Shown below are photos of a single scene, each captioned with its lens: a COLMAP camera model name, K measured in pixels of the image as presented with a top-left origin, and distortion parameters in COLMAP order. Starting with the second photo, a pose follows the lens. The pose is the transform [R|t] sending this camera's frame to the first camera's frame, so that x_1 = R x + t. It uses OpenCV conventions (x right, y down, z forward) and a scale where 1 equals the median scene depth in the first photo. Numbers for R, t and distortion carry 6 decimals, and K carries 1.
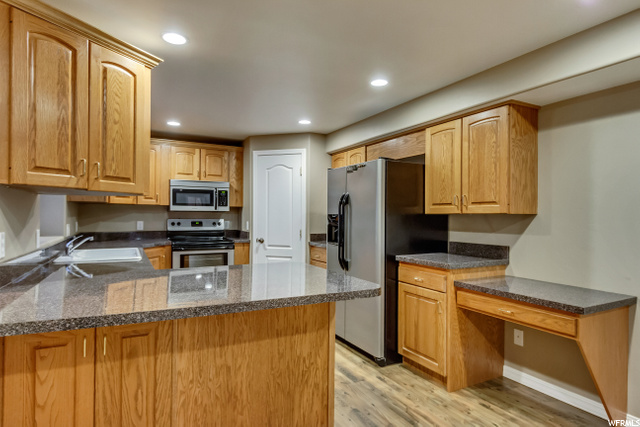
lens RADIAL K [[366.3, 0, 320.0], [0, 366.3, 213.5], [0, 0, 1]] dist [0.005407, -0.000193]
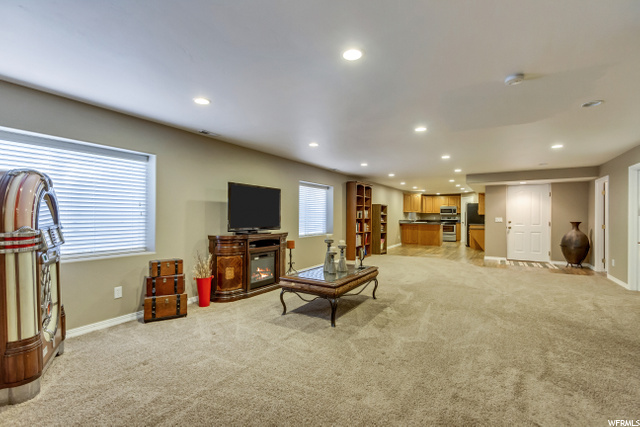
lens RADIAL K [[293.7, 0, 319.7], [0, 293.7, 216.3], [0, 0, 1]] dist [0.002591, -0.000108]
pose [[0.510712, -0.009607, -0.859698, 2.898480], [0.006544, 0.999952, -0.007287, 0.044773], [0.859727, -0.001904, 0.510750, -3.028971]]
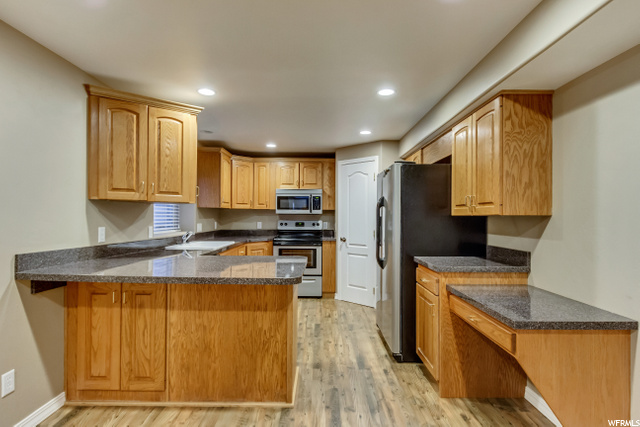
lens RADIAL K [[346.3, 0, 318.8], [0, 346.3, 213.8], [0, 0, 1]] dist [0.002513, -0.000460]
pose [[0.883096, -0.005745, -0.469157, 0.504712], [0.003327, 0.999977, -0.005984, 0.000668], [0.469181, 0.003723, 0.883094, 0.026936]]
